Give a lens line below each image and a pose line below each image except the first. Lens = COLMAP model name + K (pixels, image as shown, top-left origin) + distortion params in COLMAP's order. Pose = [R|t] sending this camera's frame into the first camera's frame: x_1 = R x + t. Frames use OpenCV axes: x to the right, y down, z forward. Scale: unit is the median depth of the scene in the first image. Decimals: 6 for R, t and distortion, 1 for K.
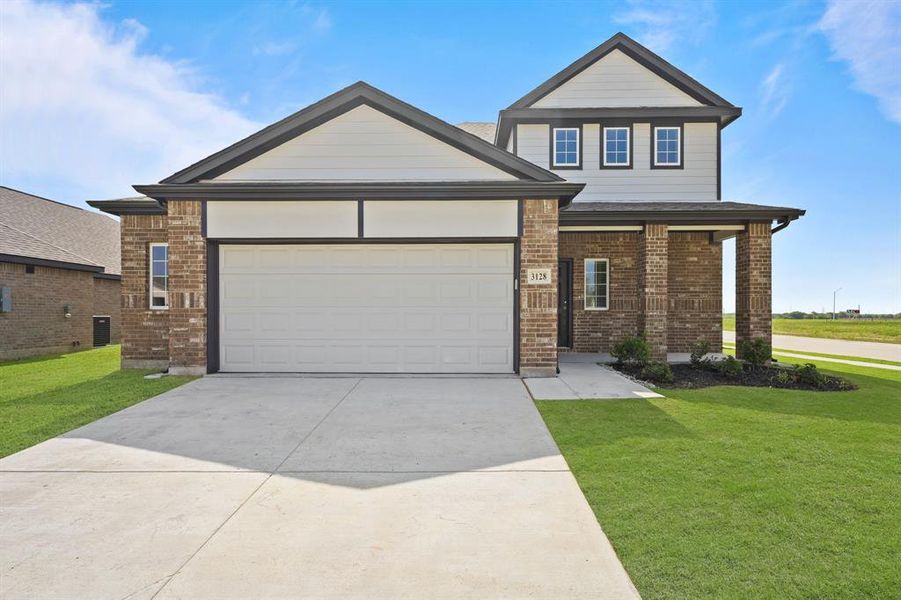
lens RADIAL K [[429.0, 0, 449.1], [0, 429.0, 307.1], [0, 0, 1]] dist [0.001853, 0.000188]
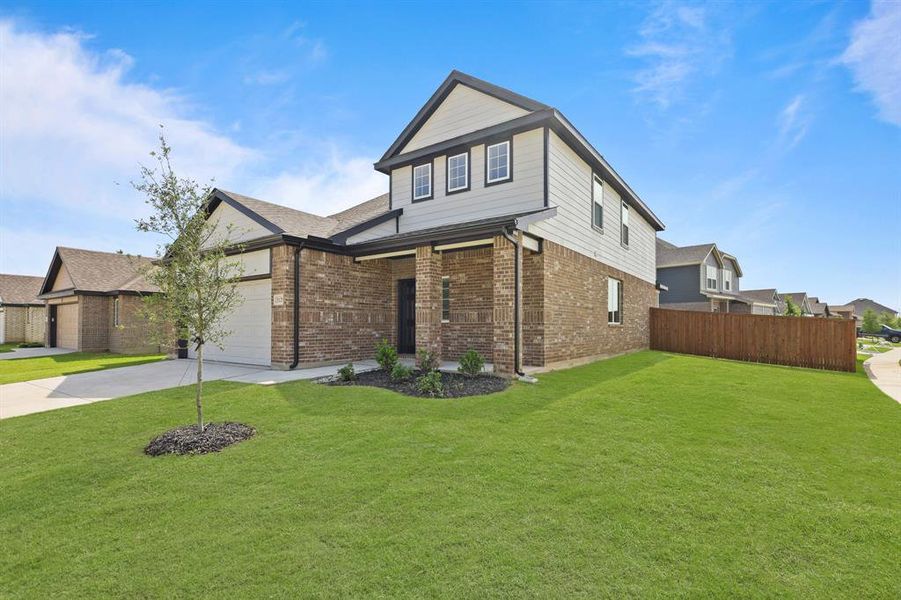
lens RADIAL K [[430.1, 0, 450.9], [0, 430.1, 314.6], [0, 0, 1]] dist [-0.002200, -0.000110]
pose [[0.822605, -0.015653, -0.568398, 1.184049], [0.008364, 0.999846, -0.015431, 0.003849], [0.568552, 0.007939, 0.822609, 0.113210]]
